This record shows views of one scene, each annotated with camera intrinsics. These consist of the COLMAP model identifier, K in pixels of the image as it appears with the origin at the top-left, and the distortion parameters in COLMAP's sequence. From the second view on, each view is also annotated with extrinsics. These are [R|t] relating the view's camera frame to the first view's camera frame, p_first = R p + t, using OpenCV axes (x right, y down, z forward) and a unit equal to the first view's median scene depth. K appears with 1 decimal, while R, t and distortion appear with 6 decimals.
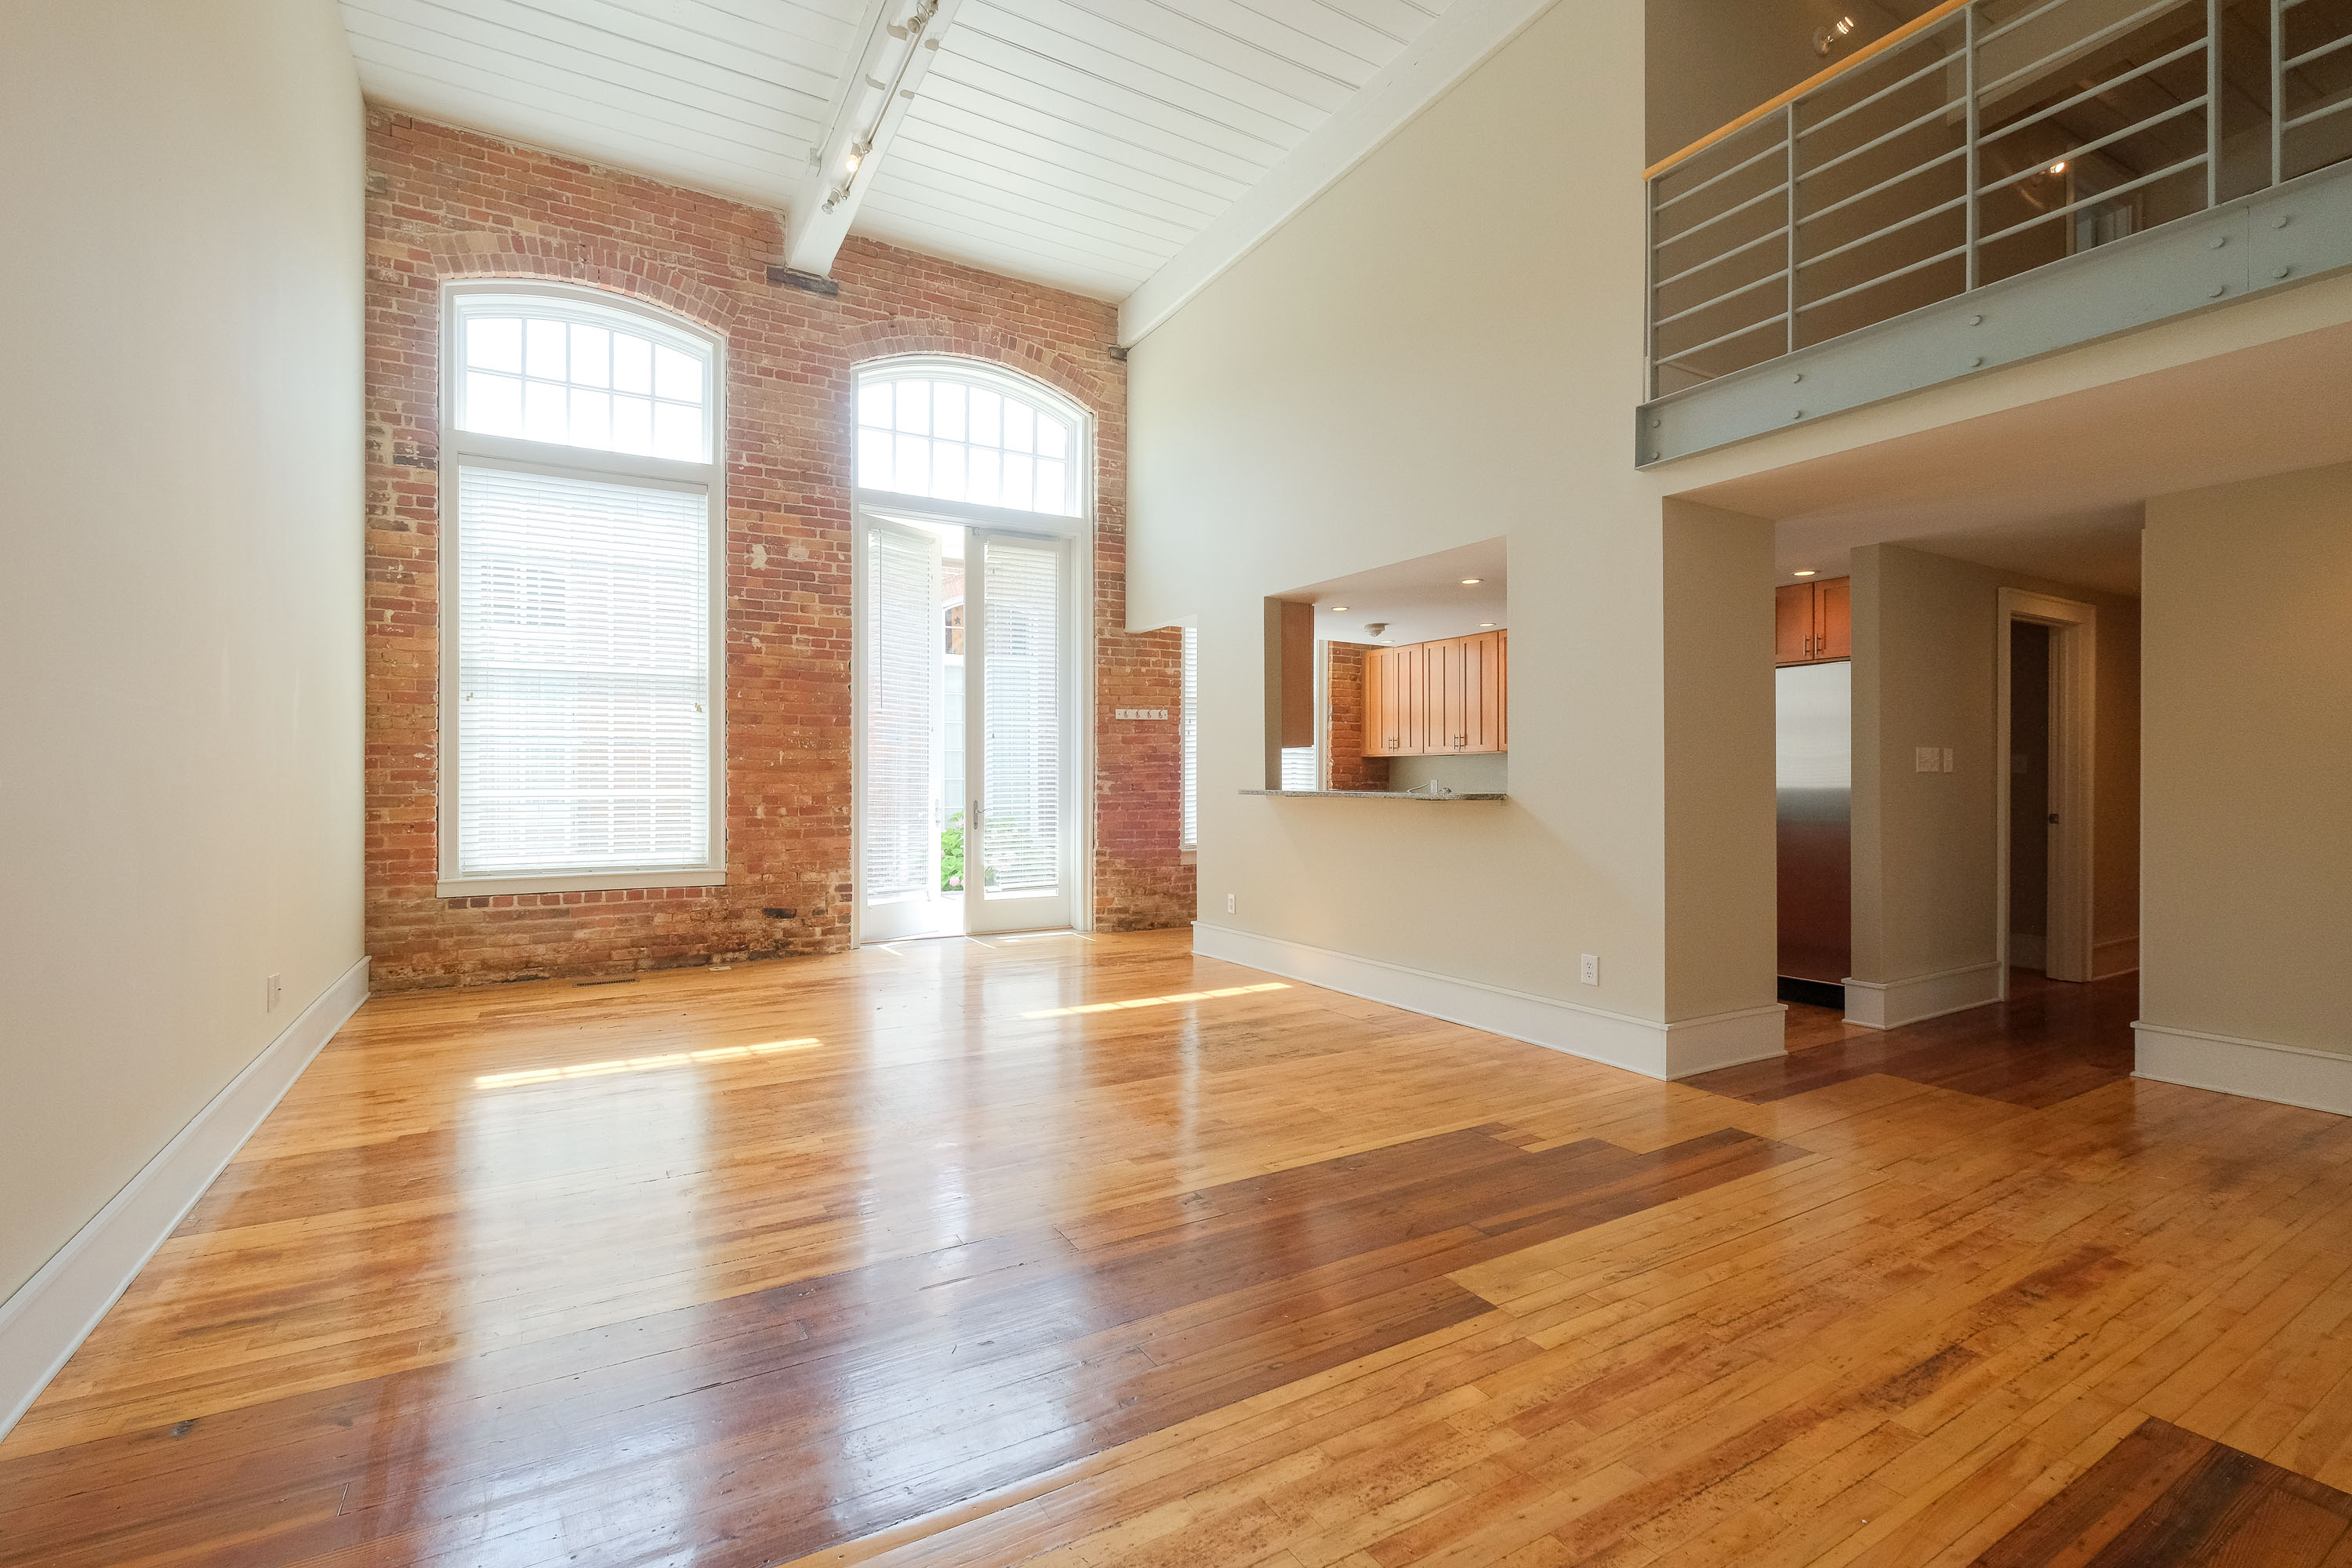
lens RADIAL K [[1048.4, 0, 1157.3], [0, 1048.4, 779.3], [0, 0, 1]] dist [-0.001561, 0.000208]
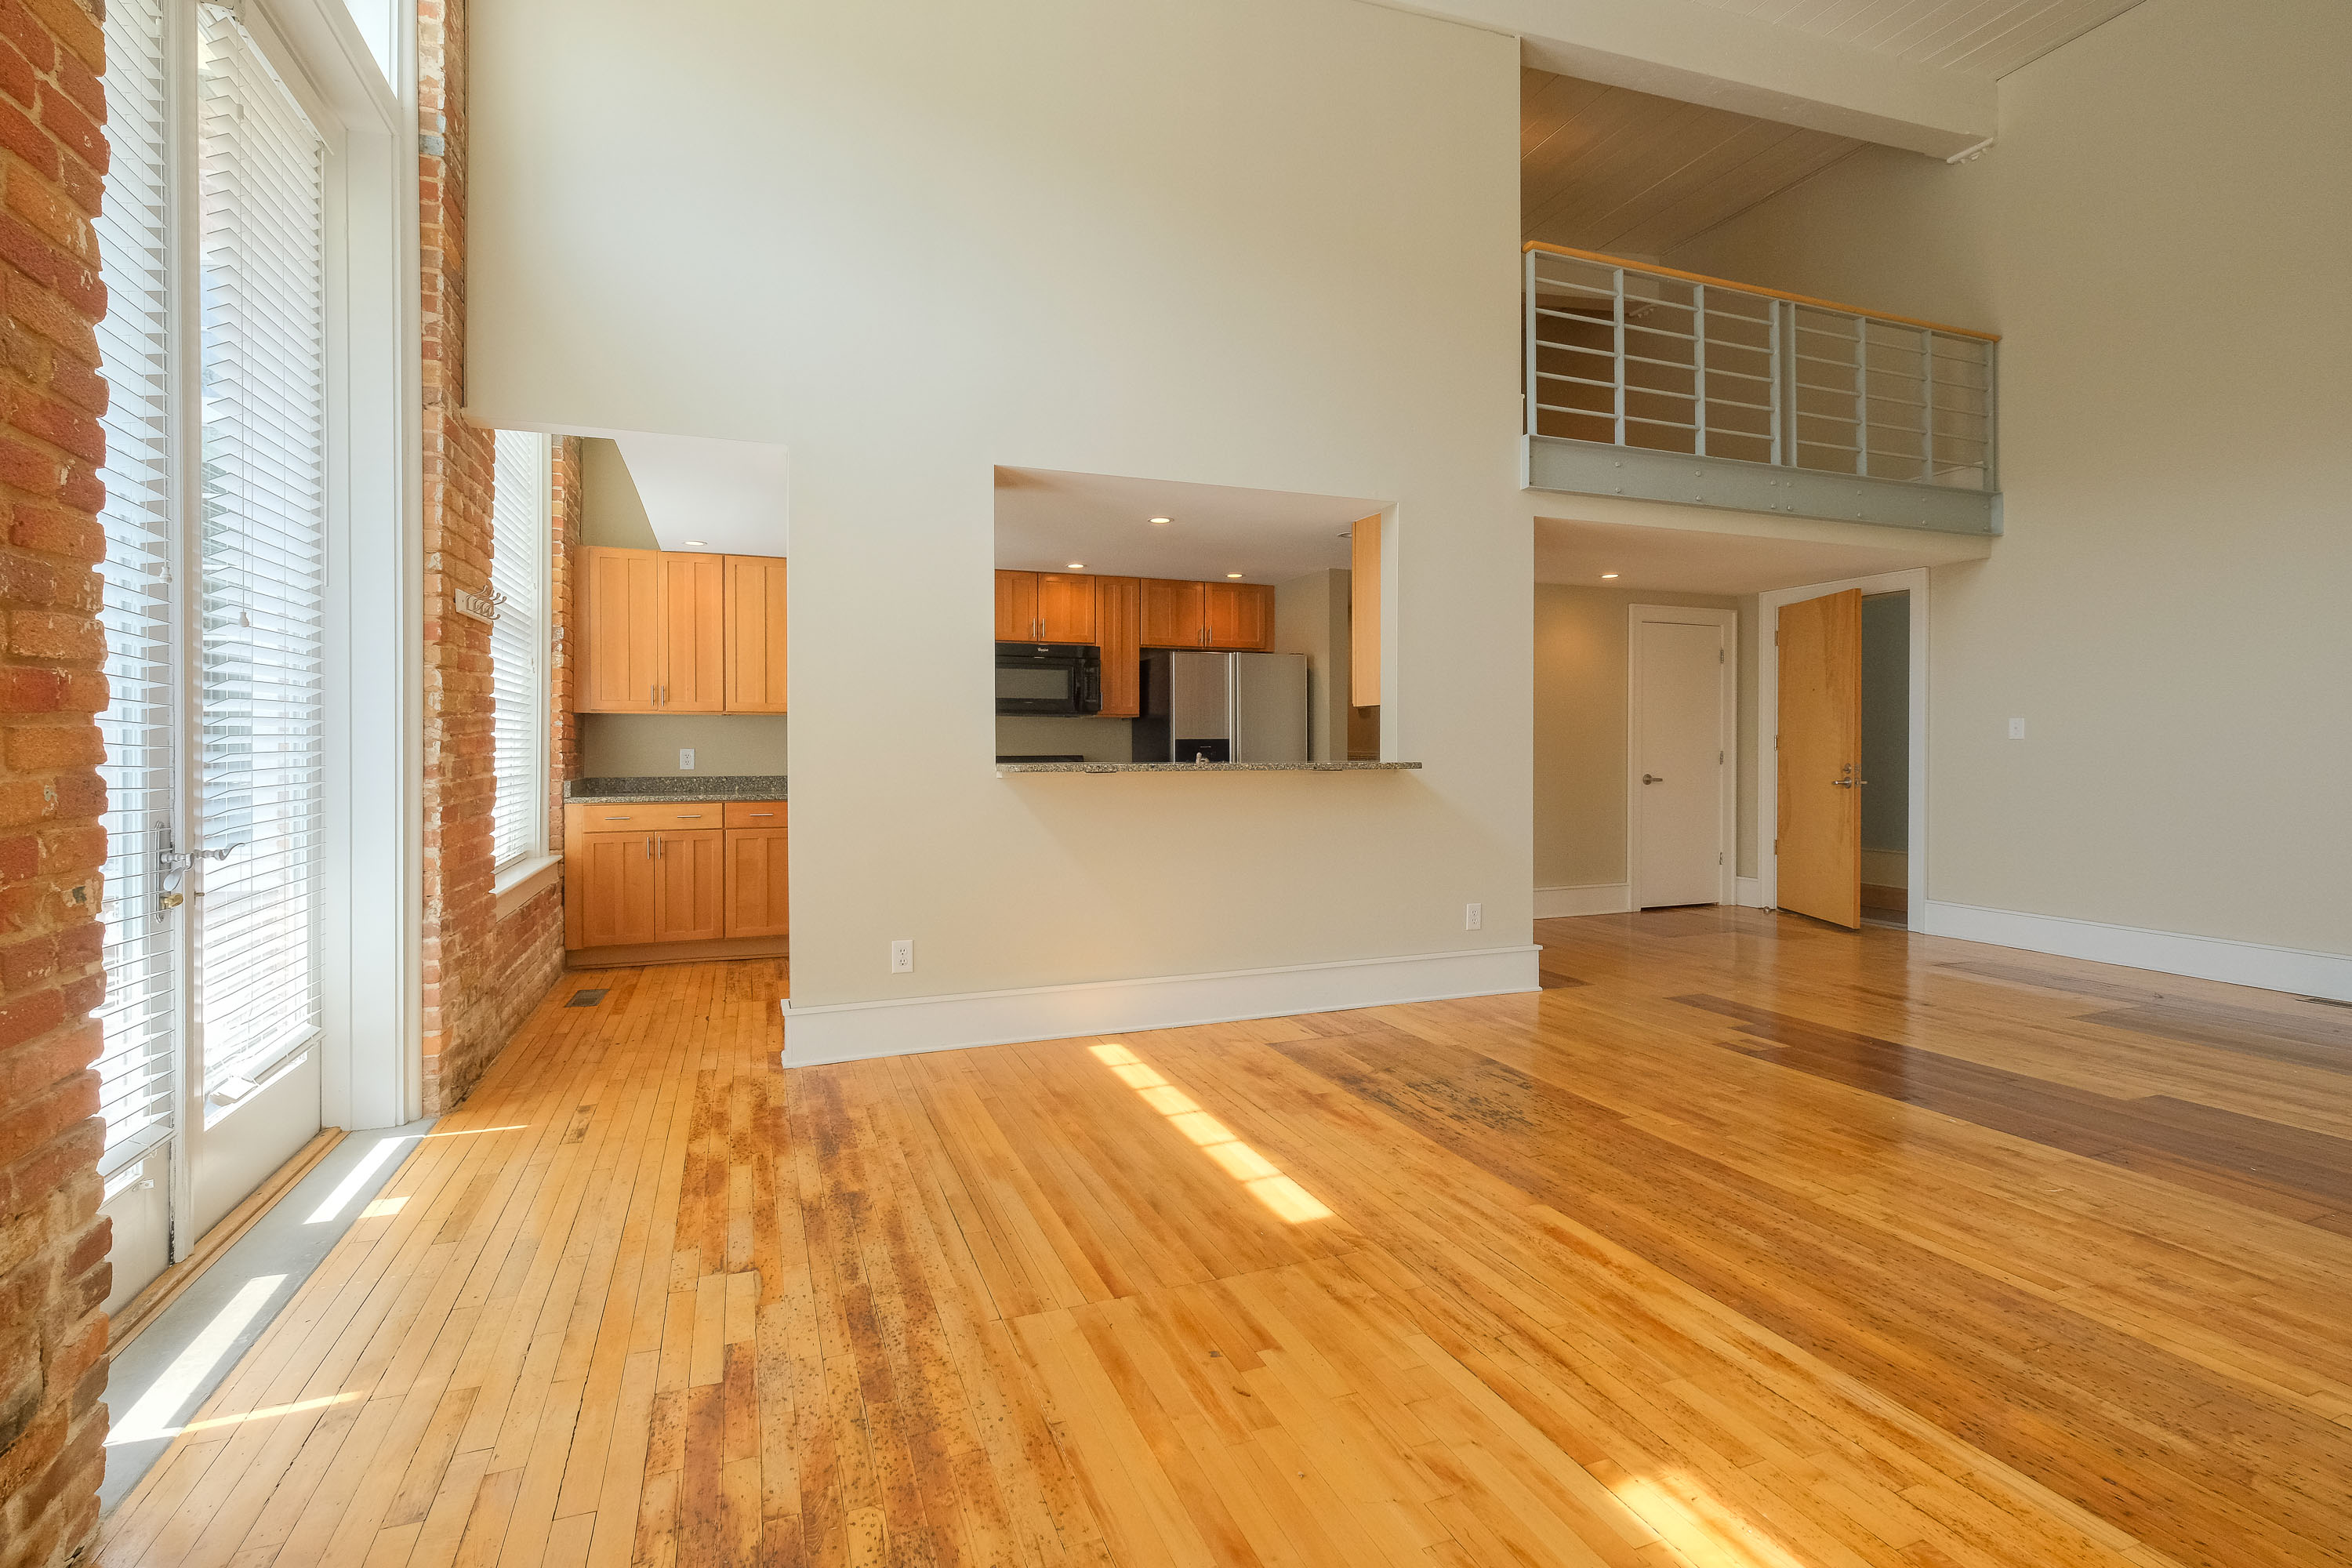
lens RADIAL K [[1048.4, 0, 1132.8], [0, 1048.4, 745.6], [0, 0, 1]] dist [-0.001561, 0.000208]
pose [[0.162536, 0.003356, 0.986697, -0.760608], [-0.000419, 0.999994, -0.003332, 0.002350], [-0.986703, 0.000128, 0.162537, 1.196935]]
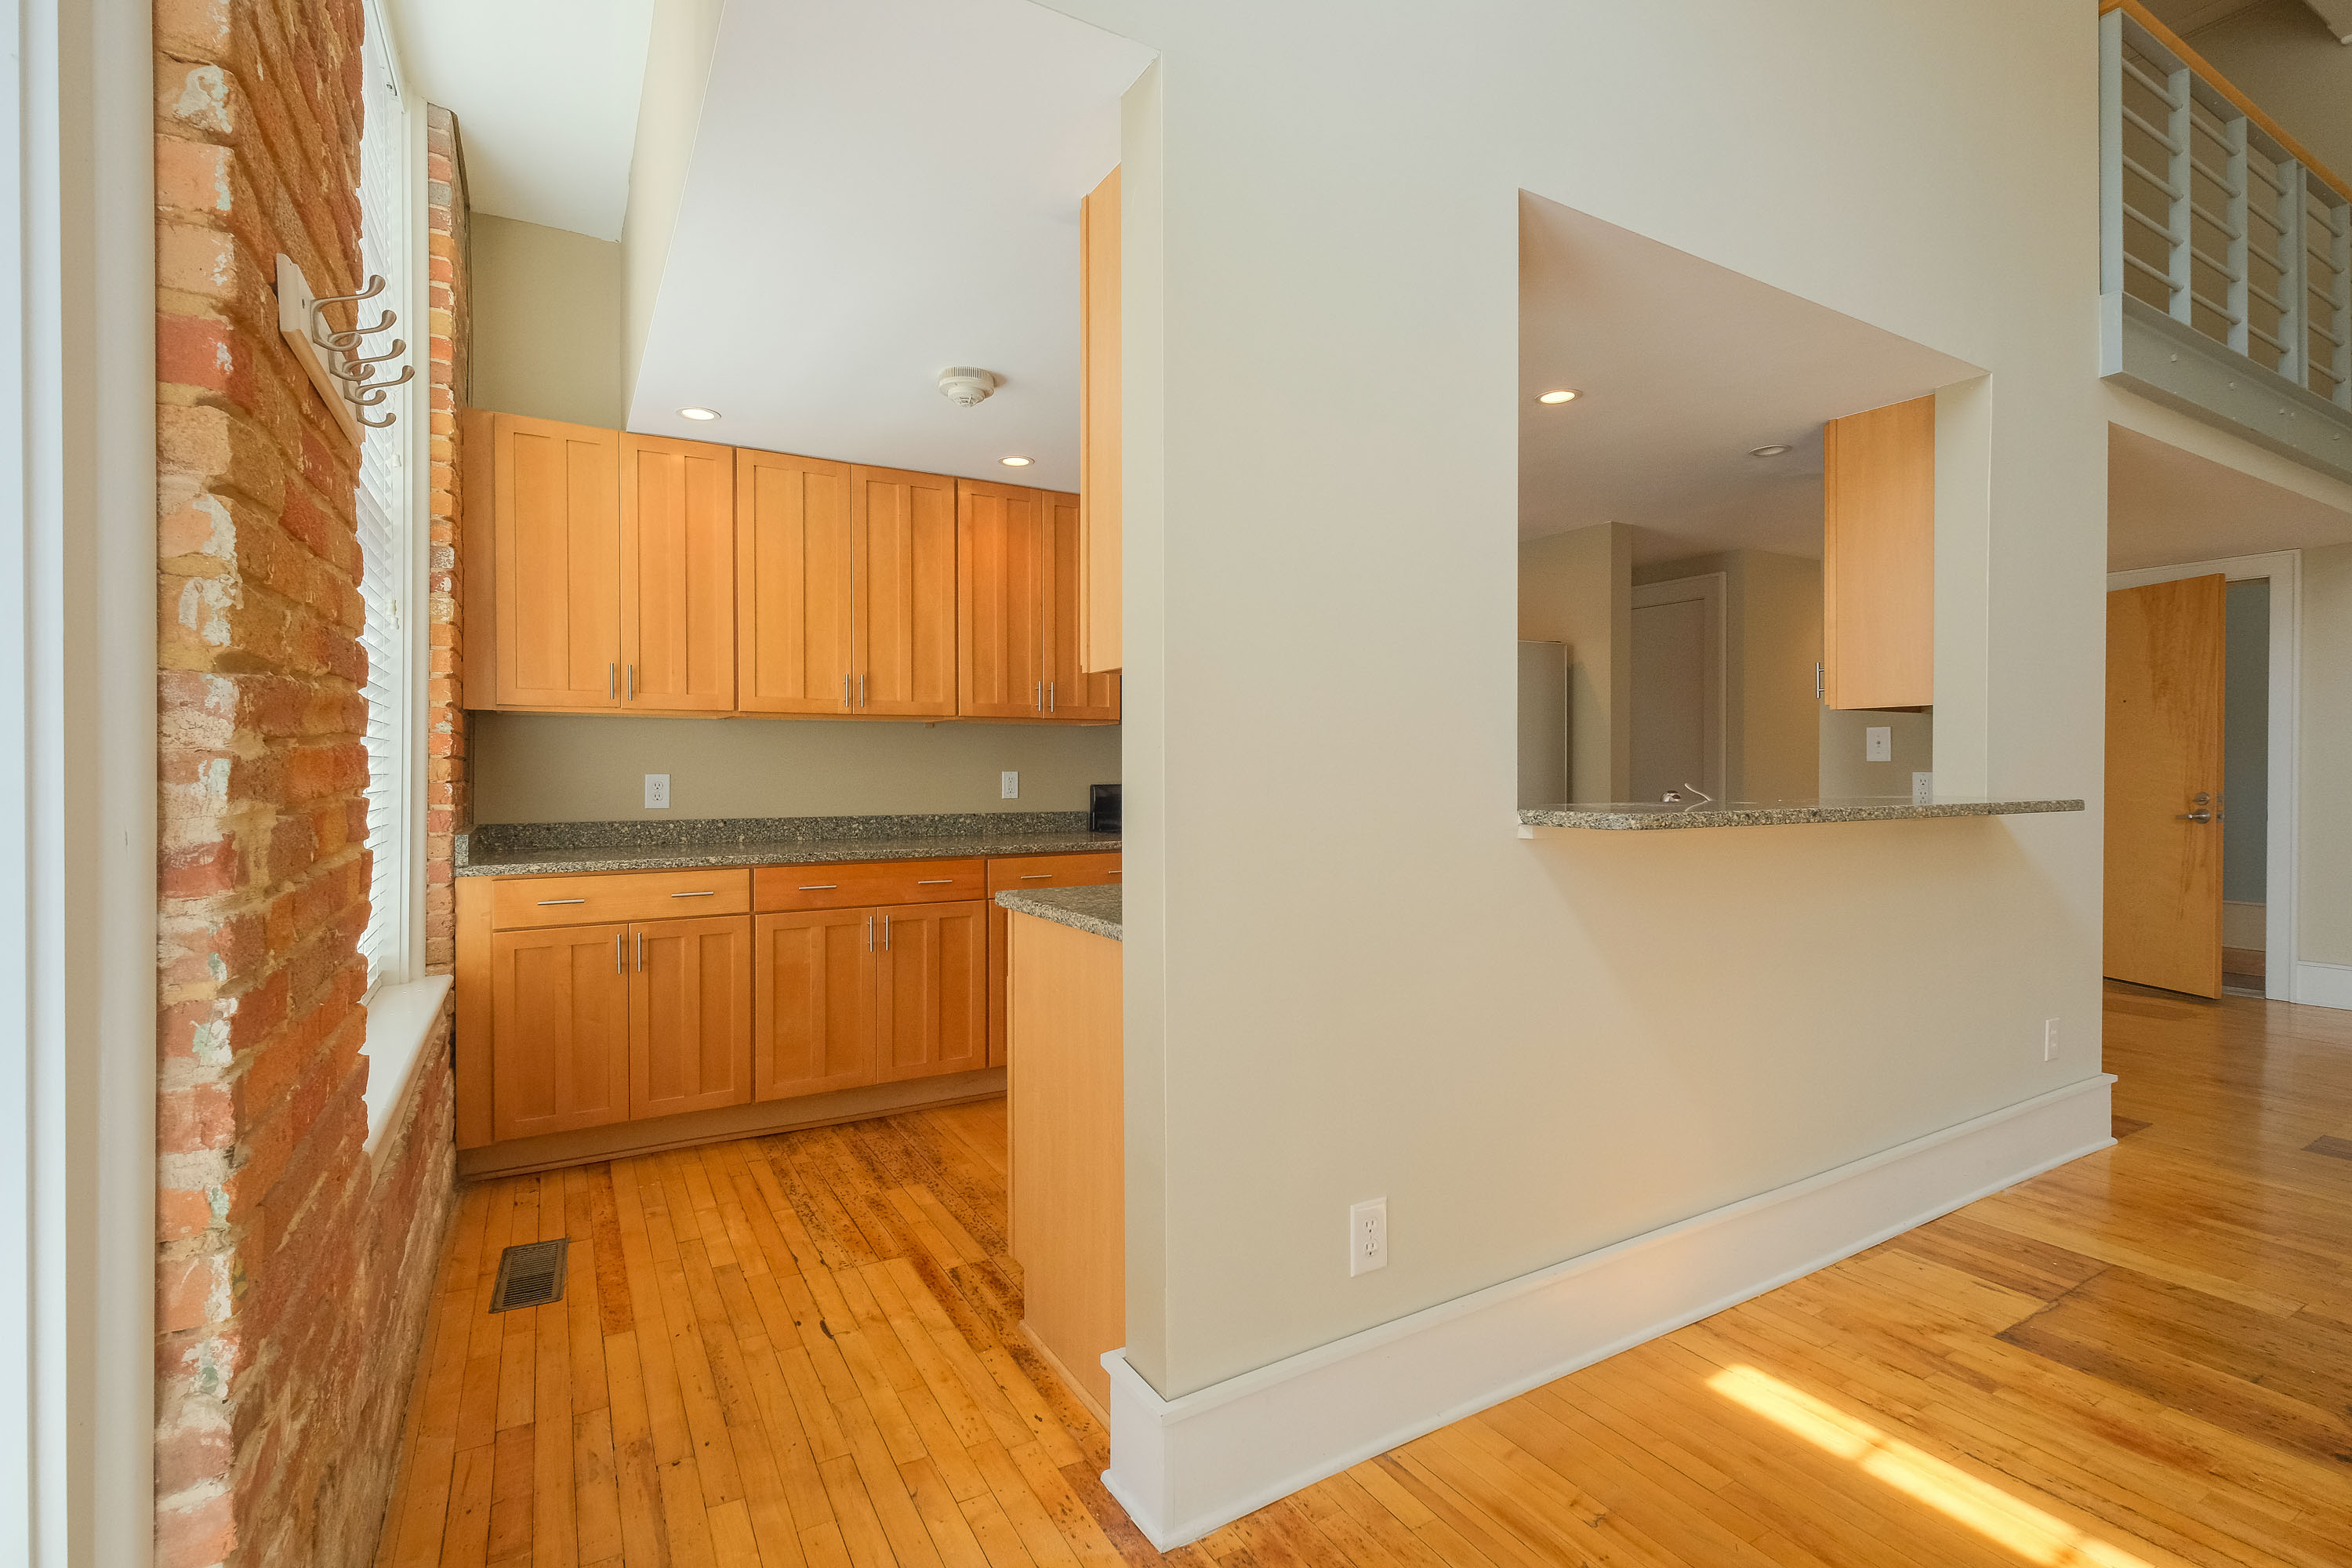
lens RADIAL K [[1048.4, 0, 1166.0], [0, 1048.4, 772.2], [0, 0, 1]] dist [-0.001561, 0.000208]
pose [[-0.012181, -0.001288, 0.999925, -0.260514], [-0.001422, 0.999998, 0.001271, -0.001410], [-0.999925, -0.001406, -0.012183, 1.672594]]
